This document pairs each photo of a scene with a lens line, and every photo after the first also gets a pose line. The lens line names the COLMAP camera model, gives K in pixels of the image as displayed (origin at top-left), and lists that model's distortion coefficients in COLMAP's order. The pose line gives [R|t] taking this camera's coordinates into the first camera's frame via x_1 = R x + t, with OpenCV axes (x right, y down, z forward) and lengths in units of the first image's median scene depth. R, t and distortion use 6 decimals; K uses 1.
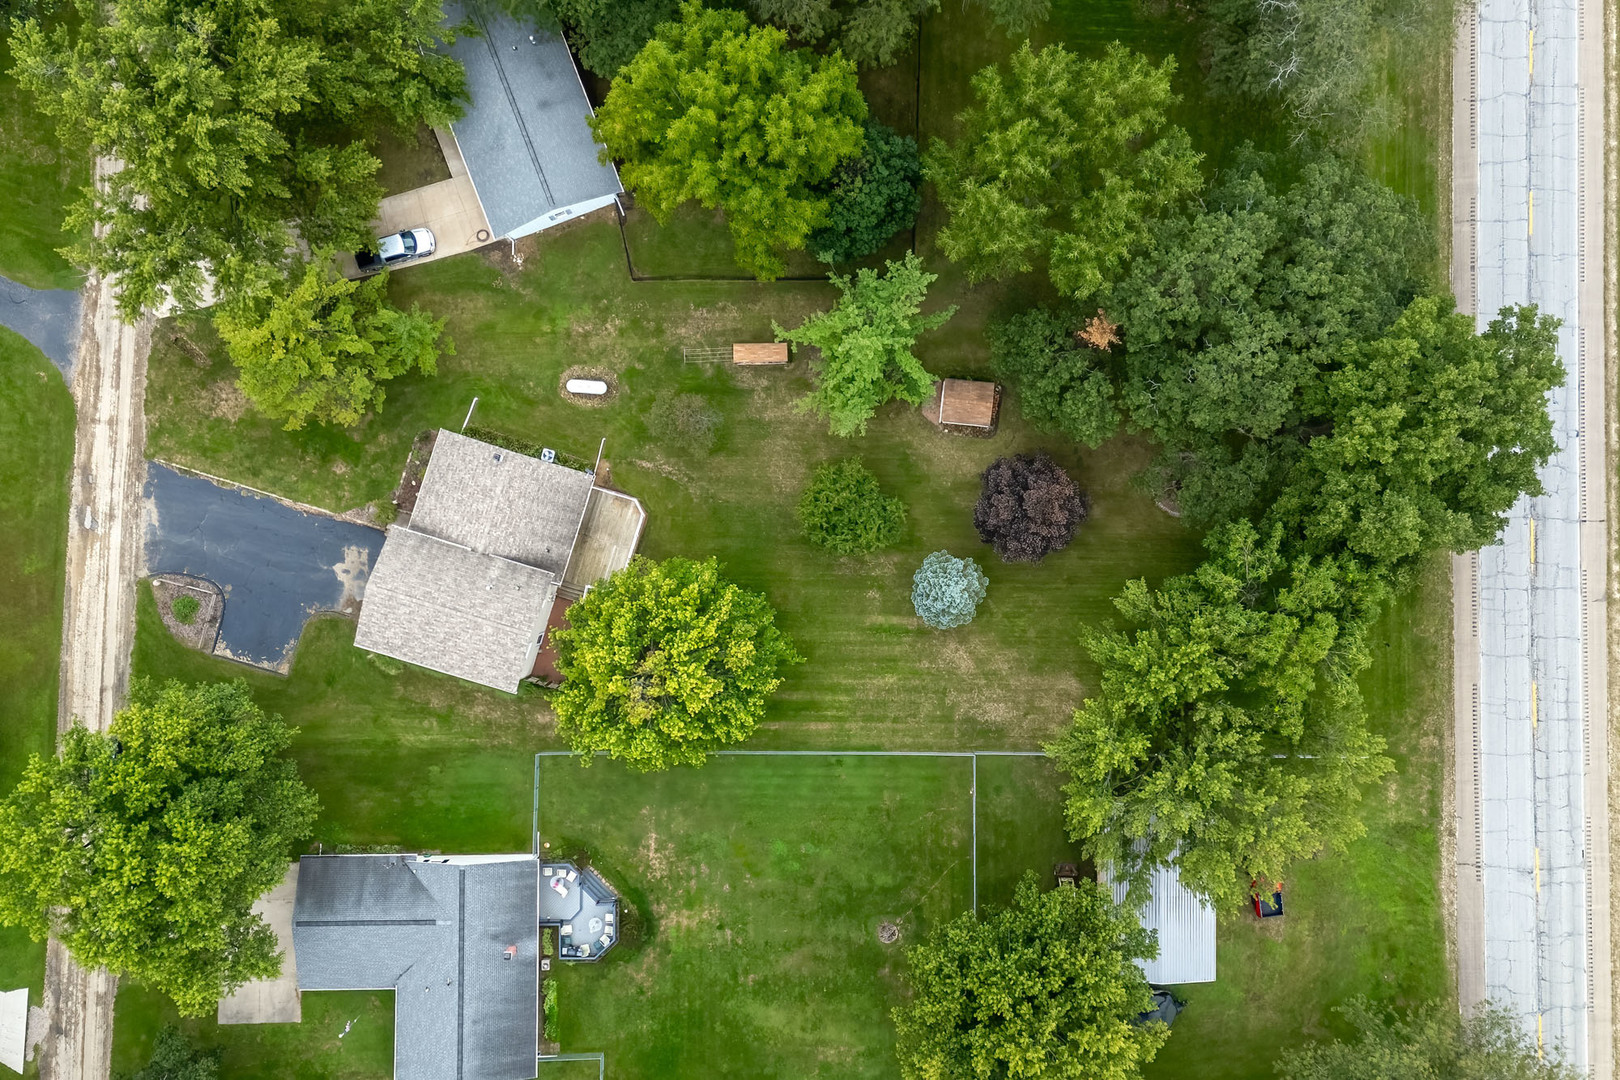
lens RADIAL K [[1183.0, 0, 811.1], [0, 1183.0, 541.0], [0, 0, 1]] dist [0.052314, -0.028047]
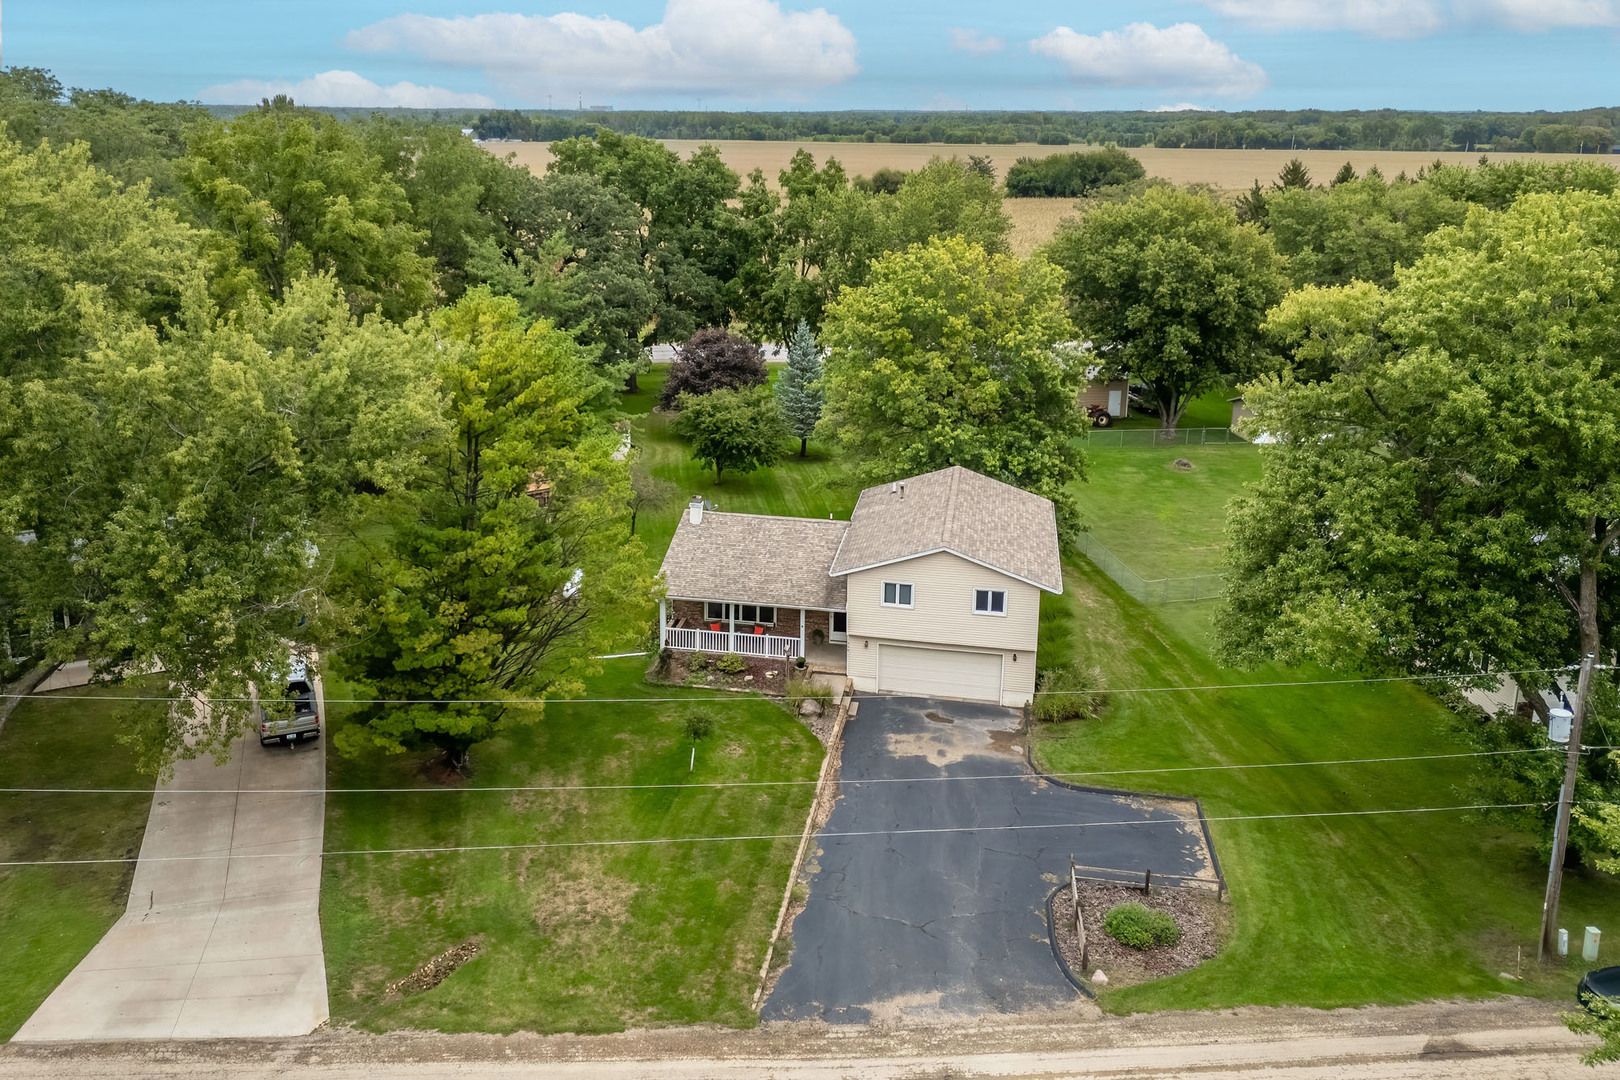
lens RADIAL K [[1289.1, 0, 753.4], [0, 1289.1, 465.2], [0, 0, 1]] dist [0.057794, -0.029724]
pose [[-0.102037, -0.255586, 0.961387, -0.865539], [0.993908, 0.014286, 0.109286, -0.111081], [-0.041666, 0.966681, 0.252571, 0.757424]]
